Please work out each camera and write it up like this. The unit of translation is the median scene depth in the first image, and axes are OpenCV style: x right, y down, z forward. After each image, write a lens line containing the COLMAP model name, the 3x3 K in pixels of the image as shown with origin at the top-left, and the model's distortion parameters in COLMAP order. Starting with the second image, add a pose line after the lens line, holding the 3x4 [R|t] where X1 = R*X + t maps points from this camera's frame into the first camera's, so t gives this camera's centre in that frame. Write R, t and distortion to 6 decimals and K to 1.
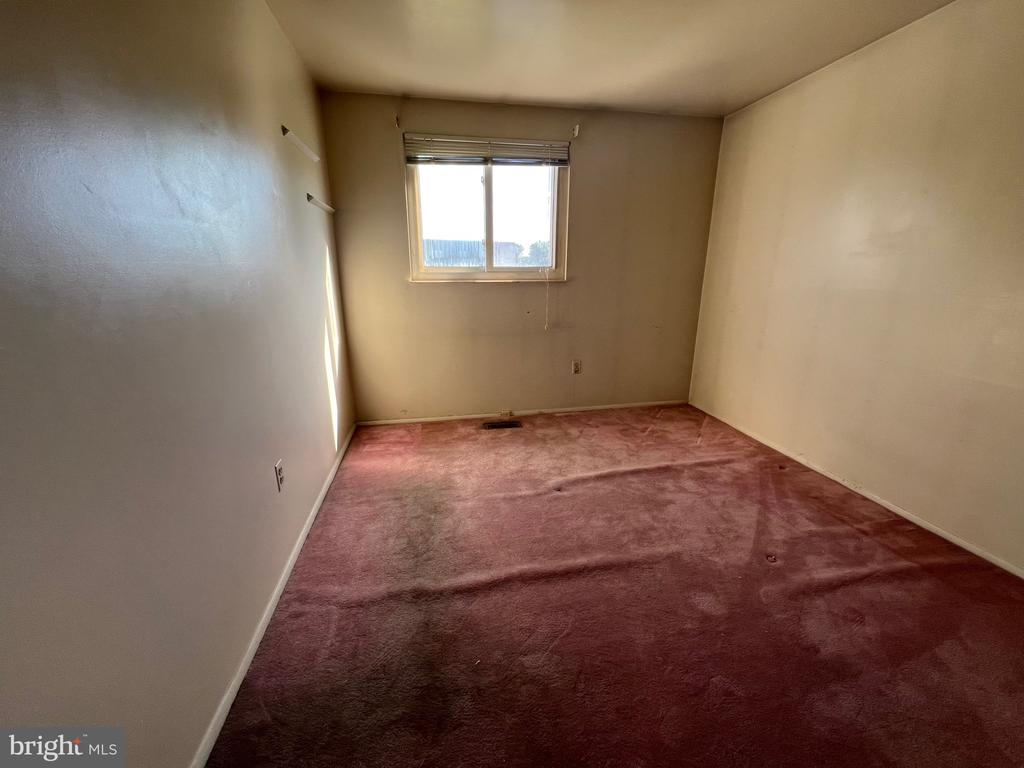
lens RADIAL K [[409.3, 0, 510.9], [0, 409.3, 383.2], [0, 0, 1]] dist [-0.002368, 0.000622]
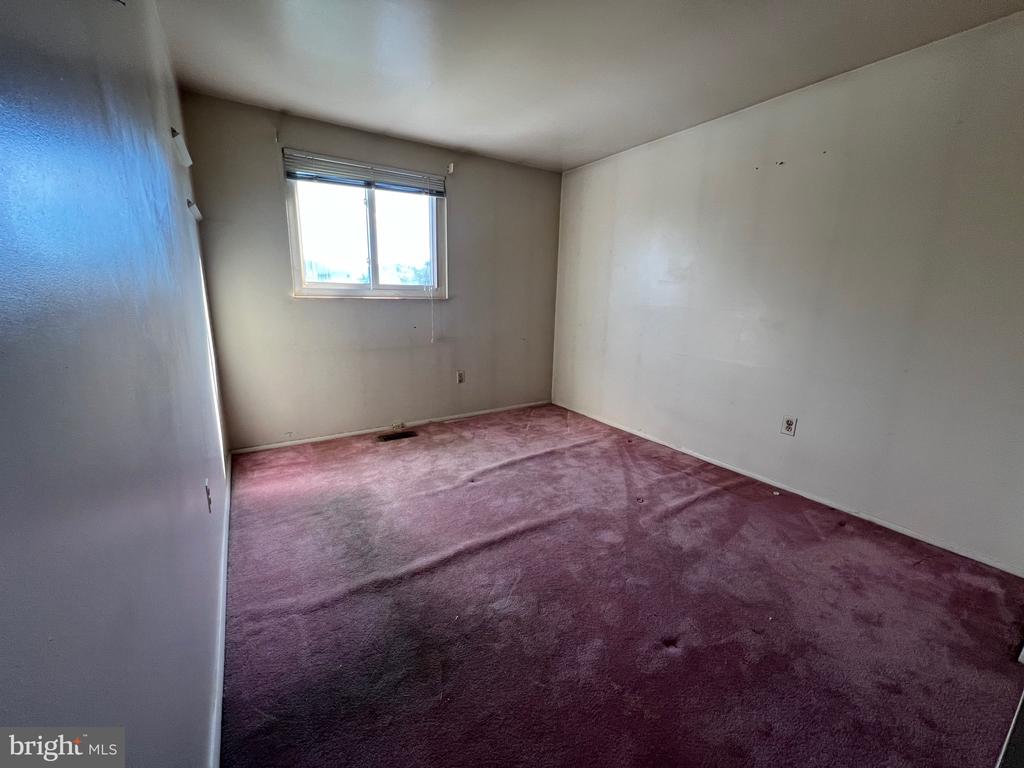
lens RADIAL K [[409.3, 0, 510.1], [0, 409.3, 383.0], [0, 0, 1]] dist [-0.002368, 0.000622]
pose [[0.926553, -0.061128, 0.371165, -0.181852], [0.080945, 0.995993, -0.038035, 0.042456], [-0.367352, 0.065286, 0.927788, -0.094849]]
